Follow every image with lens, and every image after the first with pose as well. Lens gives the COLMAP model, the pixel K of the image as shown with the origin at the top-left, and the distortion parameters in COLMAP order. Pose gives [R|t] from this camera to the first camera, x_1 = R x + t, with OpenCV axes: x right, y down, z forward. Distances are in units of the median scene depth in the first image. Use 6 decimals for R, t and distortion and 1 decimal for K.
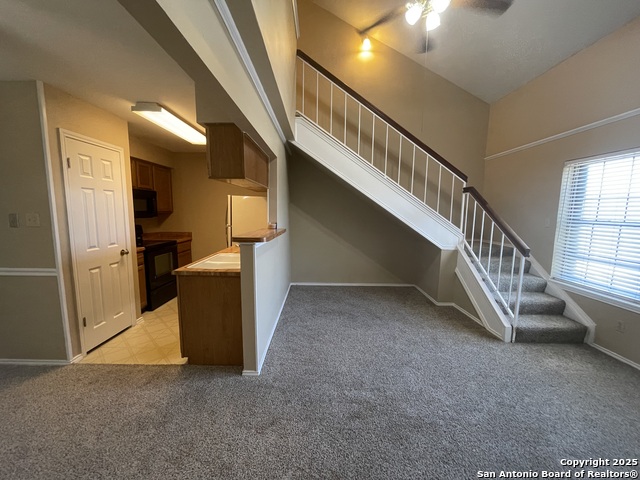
lens RADIAL K [[258.1, 0, 319.8], [0, 258.1, 242.1], [0, 0, 1]] dist [-0.001845, -0.000104]
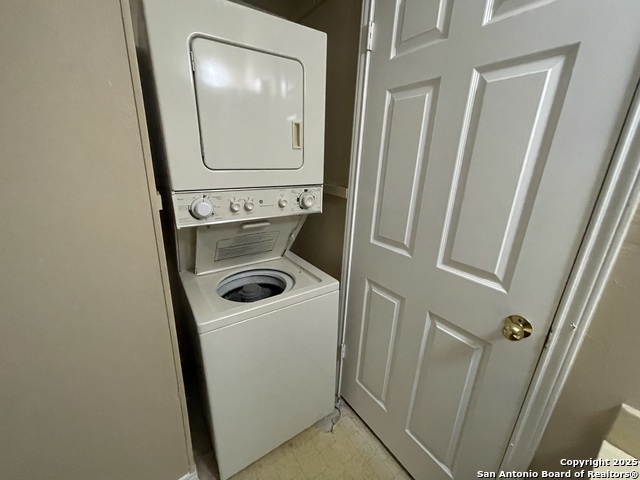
lens RADIAL K [[258.1, 0, 319.8], [0, 258.1, 242.1], [0, 0, 1]] dist [-0.001845, -0.000104]
pose [[-0.829669, 0.149414, -0.537890, -0.454490], [-0.091436, 0.914136, 0.394962, -0.111824], [0.550717, 0.376870, -0.744768, 0.997035]]
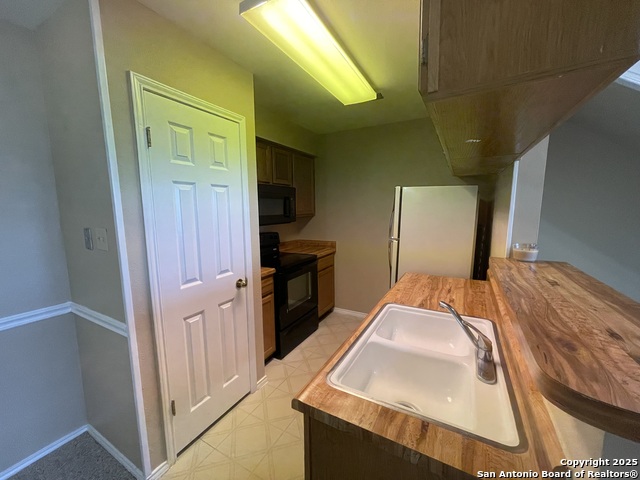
lens RADIAL K [[258.1, 0, 319.8], [0, 258.1, 242.1], [0, 0, 1]] dist [-0.001845, -0.000104]
pose [[0.873042, 0.044181, -0.485639, -0.271084], [-0.039225, 0.999023, 0.020372, -0.077217], [0.486065, 0.001263, 0.873922, 0.507460]]
